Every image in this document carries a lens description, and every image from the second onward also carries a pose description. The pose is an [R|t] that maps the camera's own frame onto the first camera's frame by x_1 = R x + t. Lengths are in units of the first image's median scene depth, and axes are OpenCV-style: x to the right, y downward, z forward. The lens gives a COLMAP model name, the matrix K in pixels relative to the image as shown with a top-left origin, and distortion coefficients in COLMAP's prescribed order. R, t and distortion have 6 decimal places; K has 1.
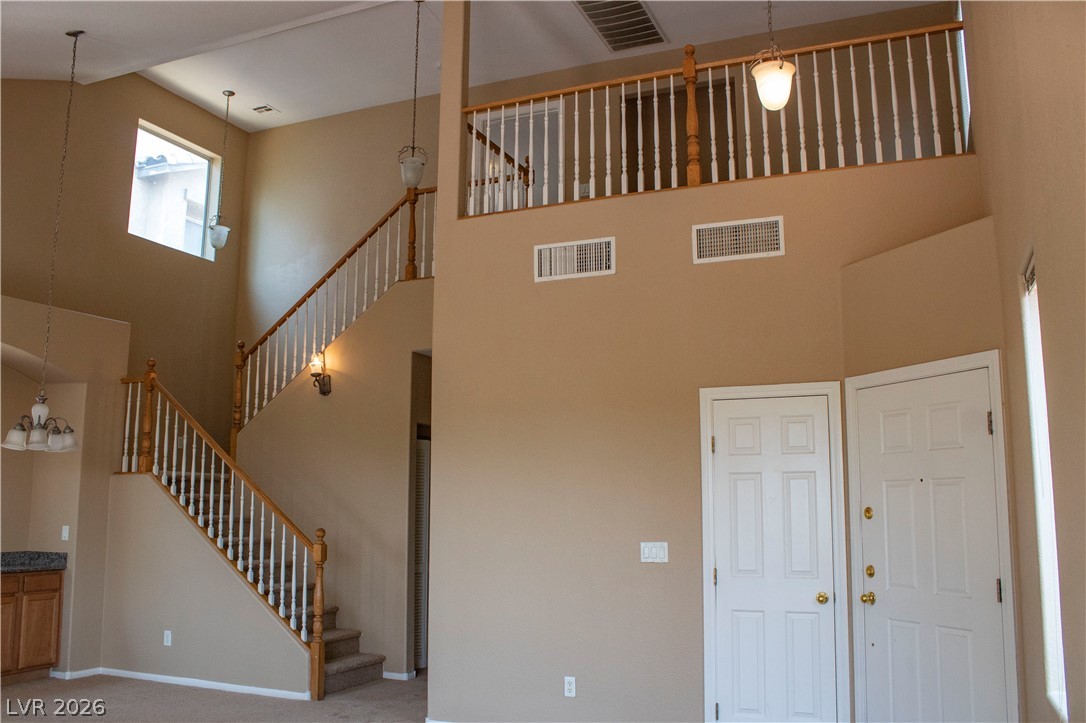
lens RADIAL K [[907.1, 0, 540.6], [0, 907.1, 362.4], [0, 0, 1]] dist [-0.137509, 0.083113]
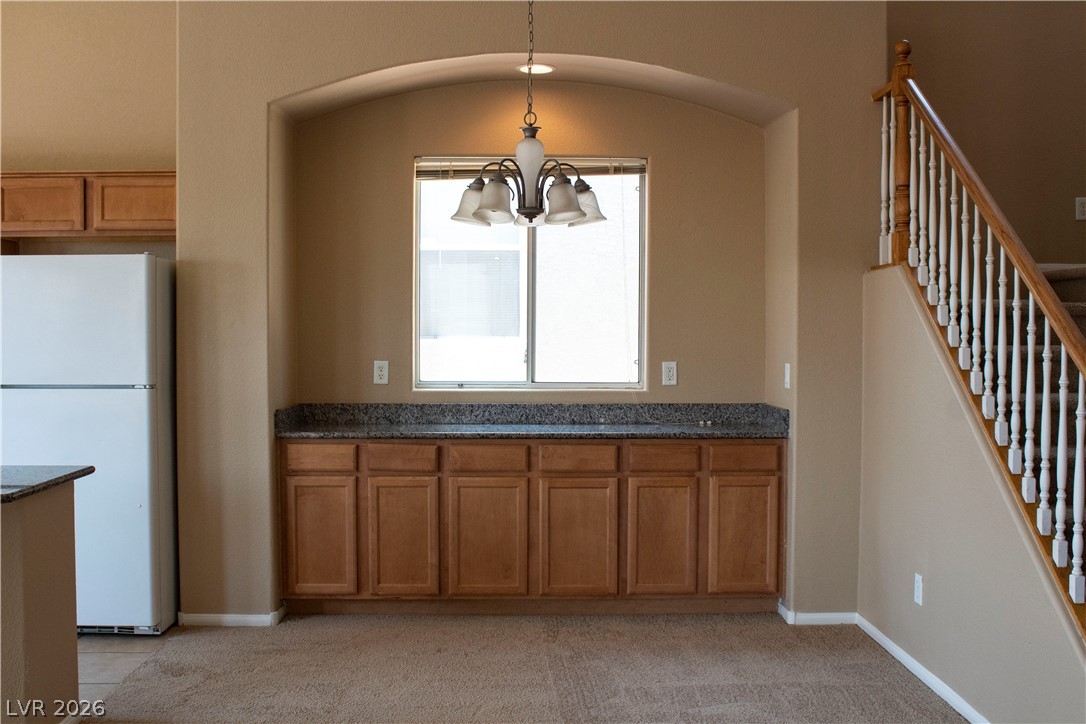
lens RADIAL K [[1077.4, 0, 535.0], [0, 1077.4, 366.7], [0, 0, 1]] dist [-0.091561, 0.000000]
pose [[0.407528, 0.028401, -0.912751, 0.046130], [0.139717, 0.985809, 0.093056, 0.128079], [0.902441, -0.165450, 0.397777, 0.728863]]
